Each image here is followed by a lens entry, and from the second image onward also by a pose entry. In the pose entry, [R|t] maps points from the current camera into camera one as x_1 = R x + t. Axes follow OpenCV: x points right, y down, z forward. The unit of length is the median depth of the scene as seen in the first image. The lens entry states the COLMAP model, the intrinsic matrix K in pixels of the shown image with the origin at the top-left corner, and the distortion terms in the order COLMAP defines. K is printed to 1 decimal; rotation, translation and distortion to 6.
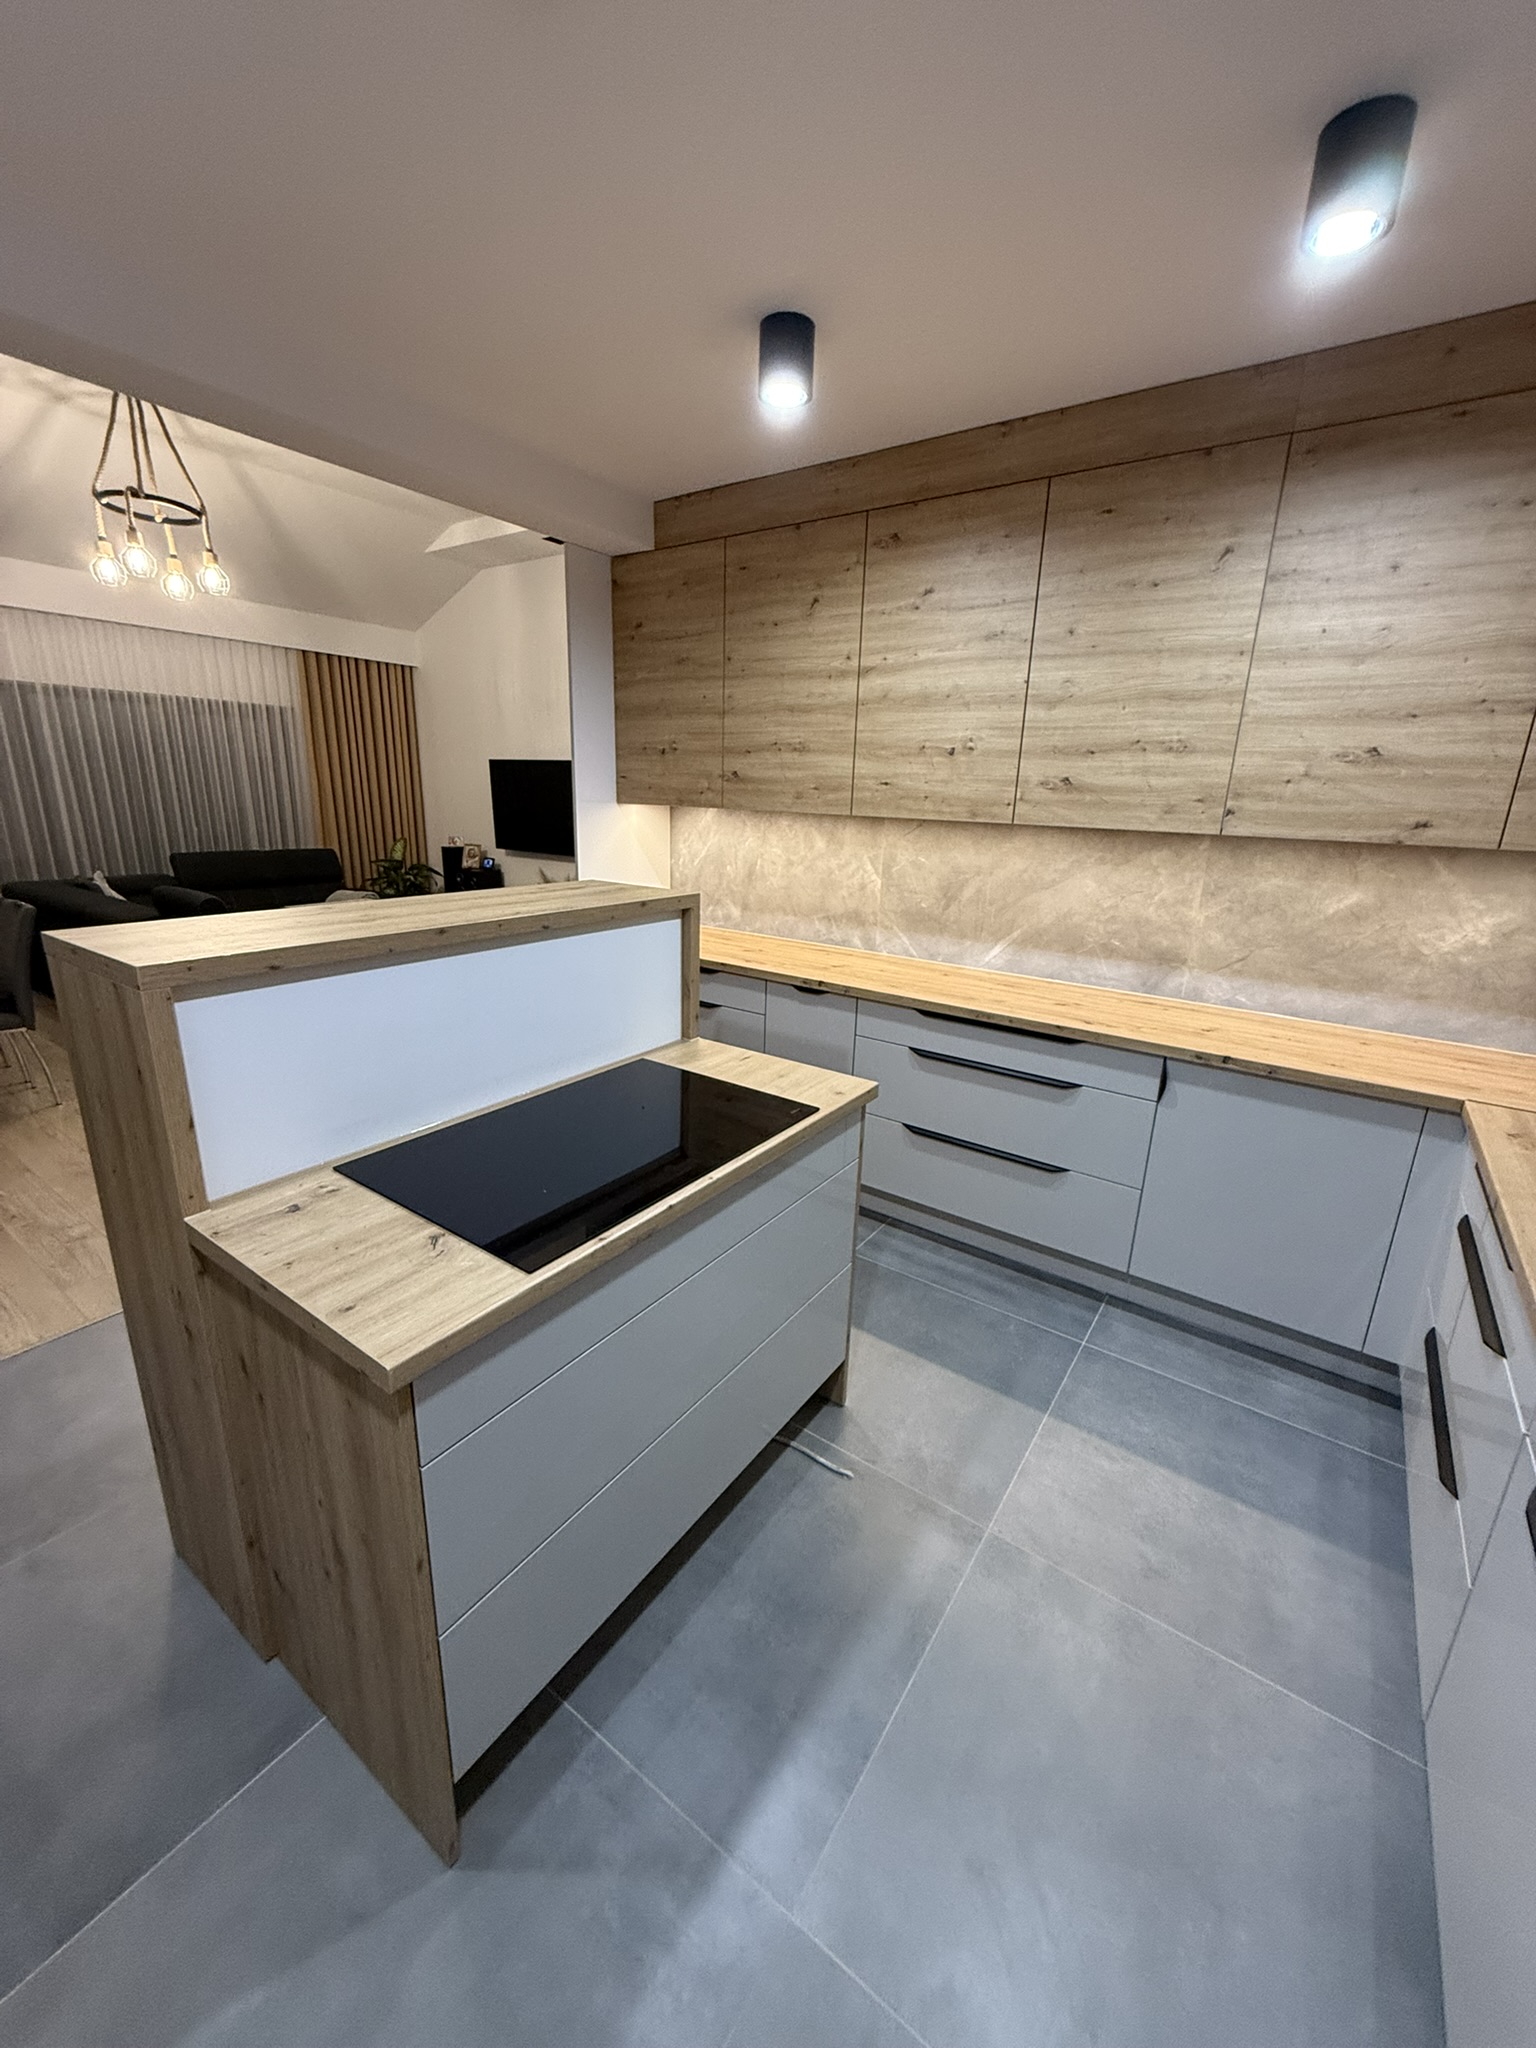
lens RADIAL K [[811.3, 0, 766.7], [0, 811.3, 1020.1], [0, 0, 1]] dist [-0.000482, -0.000181]
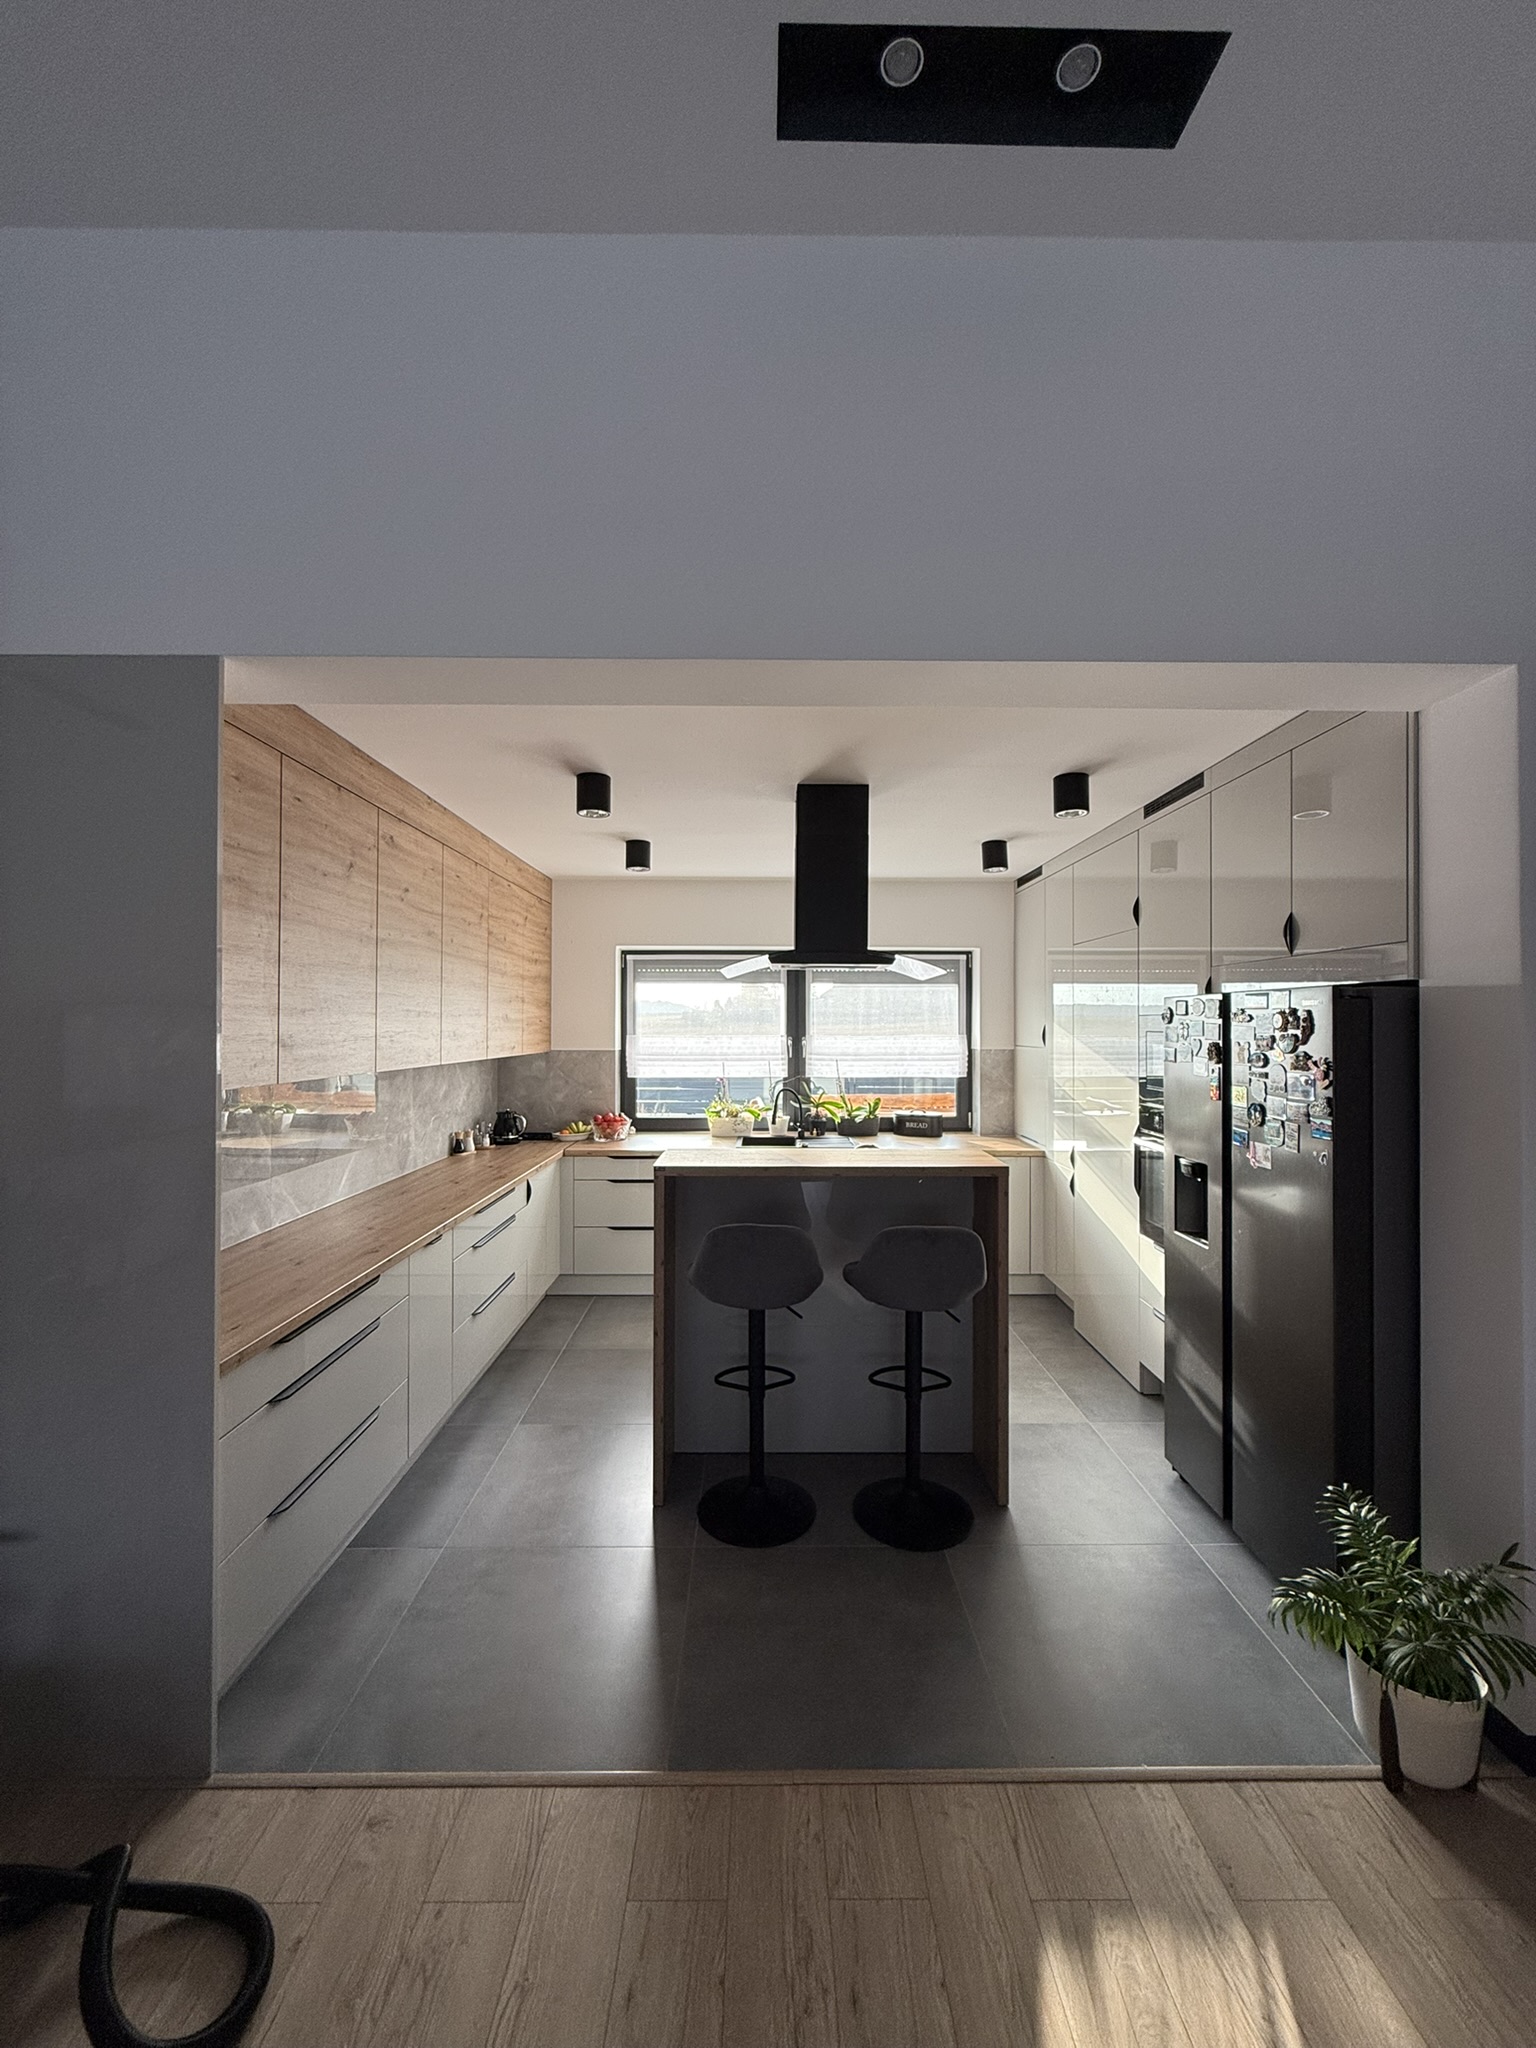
lens RADIAL K [[811.3, 0, 766.7], [0, 811.3, 1020.1], [0, 0, 1]] dist [-0.000482, -0.000181]
pose [[-0.583158, -0.026944, 0.811912, -1.132964], [0.204198, 0.962498, 0.178606, -0.448726], [-0.786276, 0.269946, -0.555787, 1.315587]]
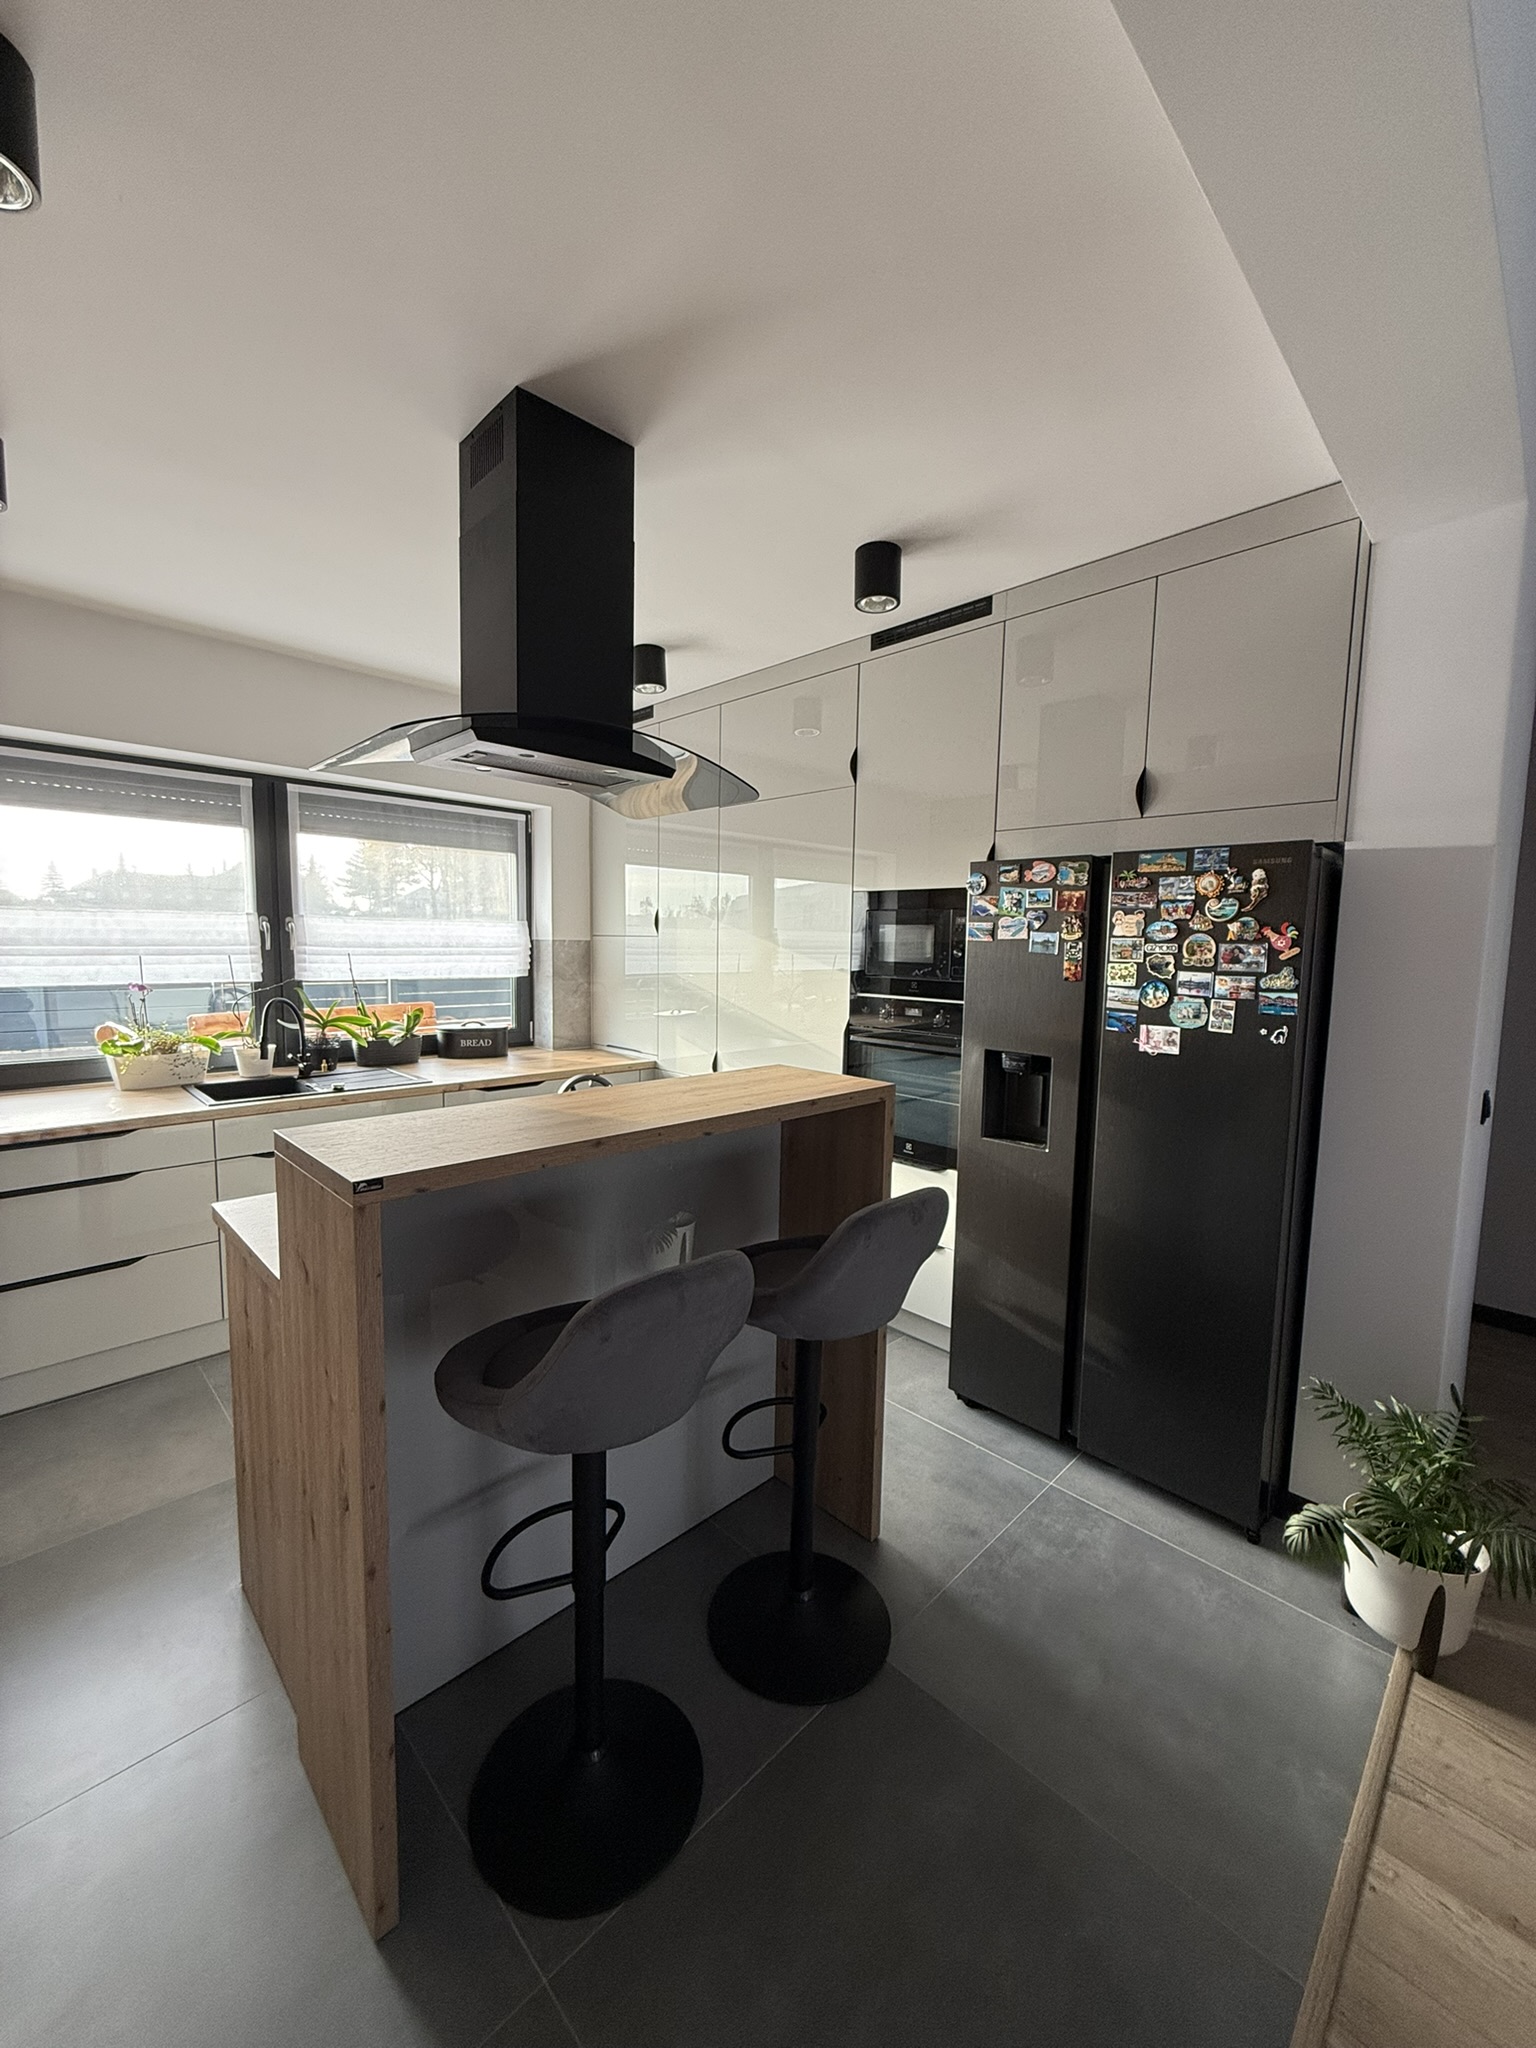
lens RADIAL K [[811.3, 0, 766.7], [0, 811.3, 1020.1], [0, 0, 1]] dist [-0.000482, -0.000181]
pose [[-0.983596, -0.066244, 0.167784, -0.464853], [-0.000075, 0.930281, 0.366849, -0.336757], [-0.180388, 0.360818, -0.915025, 1.207265]]
